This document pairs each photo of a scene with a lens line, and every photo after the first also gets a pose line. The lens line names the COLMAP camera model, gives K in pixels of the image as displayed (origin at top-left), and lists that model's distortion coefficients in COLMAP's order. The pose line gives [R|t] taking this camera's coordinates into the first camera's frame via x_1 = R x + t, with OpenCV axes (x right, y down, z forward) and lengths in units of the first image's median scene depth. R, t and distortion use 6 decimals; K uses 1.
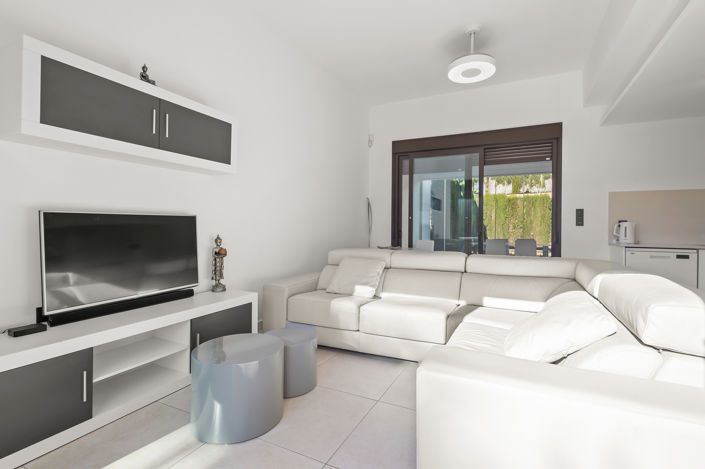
lens RADIAL K [[327.3, 0, 364.9], [0, 327.3, 227.5], [0, 0, 1]] dist [0.000445, 0.000346]
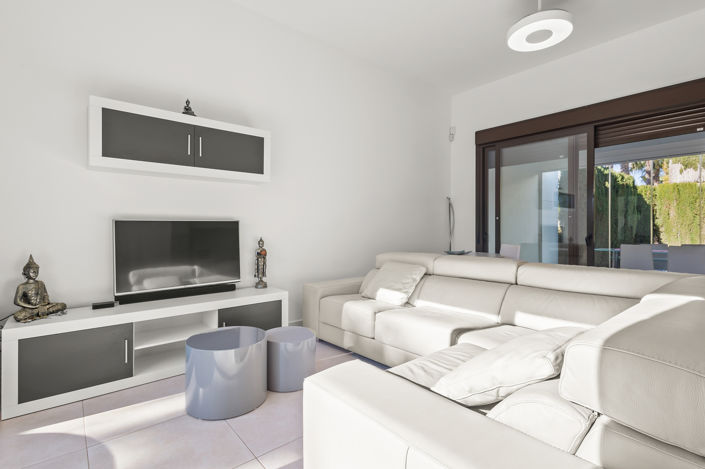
lens RADIAL K [[336.5, 0, 353.8], [0, 336.5, 229.0], [0, 0, 1]] dist [0.001658, 0.000210]
pose [[0.910340, -0.008577, -0.413773, 0.282820], [0.006924, 0.999961, -0.005494, 0.001915], [0.413804, 0.002136, 0.910364, 0.071333]]
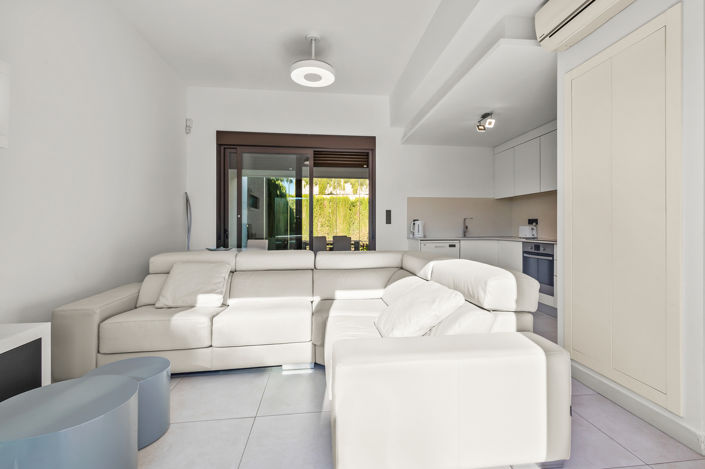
lens RADIAL K [[327.3, 0, 364.9], [0, 327.3, 227.5], [0, 0, 1]] dist [0.000445, 0.000346]
pose [[0.835758, -0.010908, 0.548989, -0.128836], [0.008302, 0.999939, 0.007229, -0.001787], [-0.549035, -0.001484, 0.835798, 0.044365]]
